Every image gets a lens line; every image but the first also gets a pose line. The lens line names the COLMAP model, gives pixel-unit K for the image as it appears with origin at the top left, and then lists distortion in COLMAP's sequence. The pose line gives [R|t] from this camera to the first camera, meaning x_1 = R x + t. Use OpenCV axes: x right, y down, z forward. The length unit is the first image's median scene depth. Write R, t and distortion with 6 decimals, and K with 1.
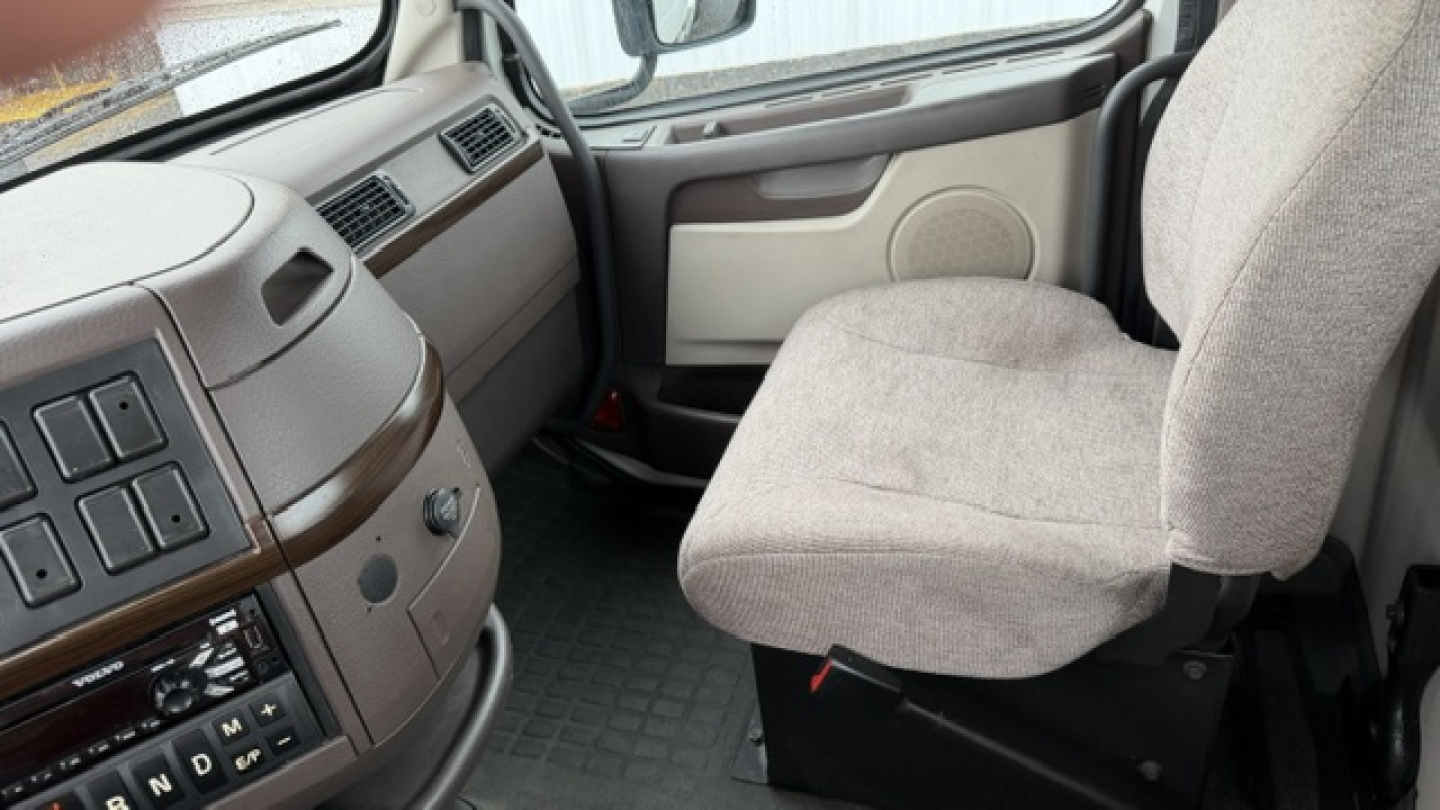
lens RADIAL K [[1084.9, 0, 718.0], [0, 1084.9, 466.3], [0, 0, 1]] dist [0.212784, -0.507202]
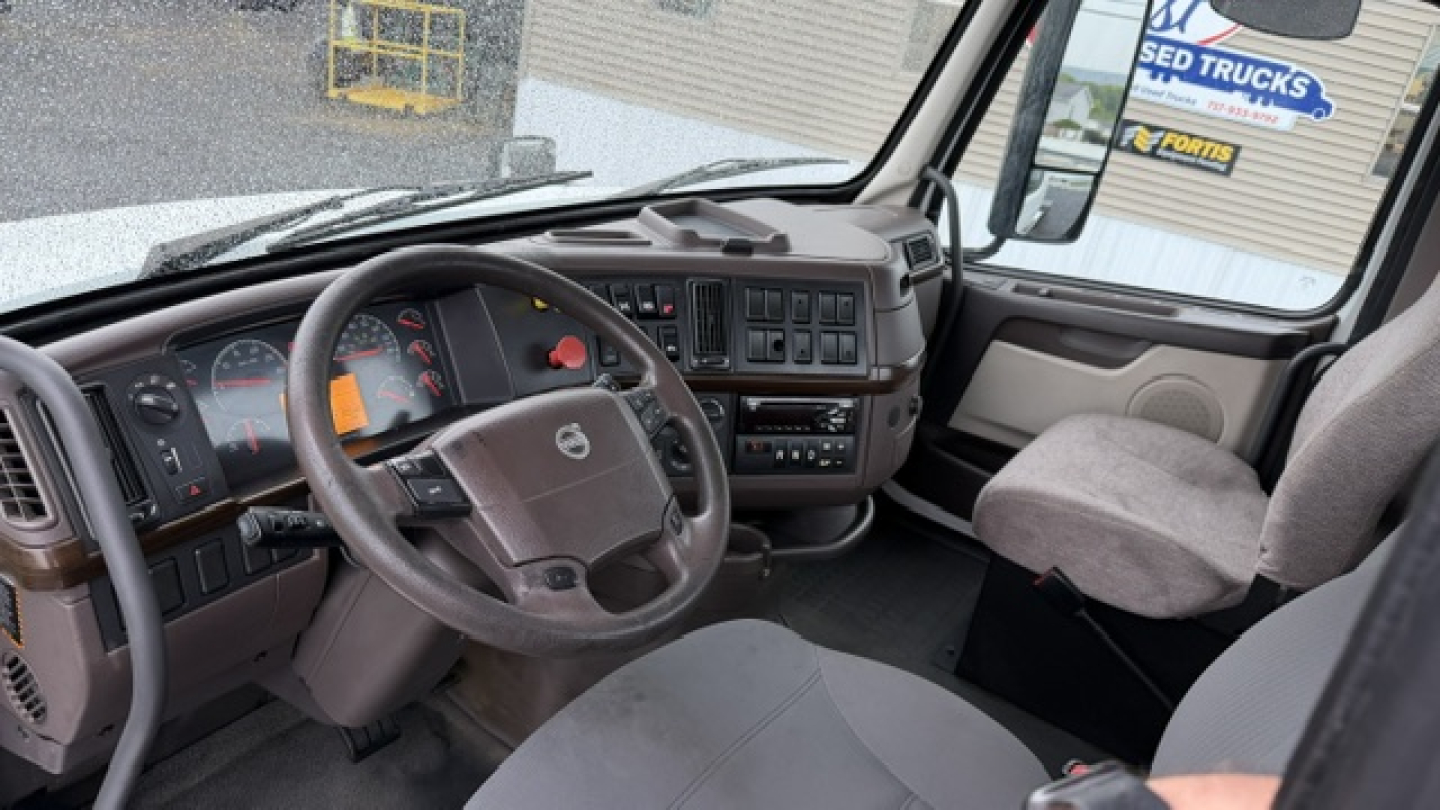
lens RADIAL K [[998.5, 0, 719.8], [0, 998.5, 387.8], [0, 0, 1]] dist [-0.030493, 0.000736]
pose [[0.916938, 0.351576, -0.188732, -0.142293], [-0.379168, 0.915042, -0.137585, 0.241765], [0.124326, 0.197718, 0.972343, -0.531249]]
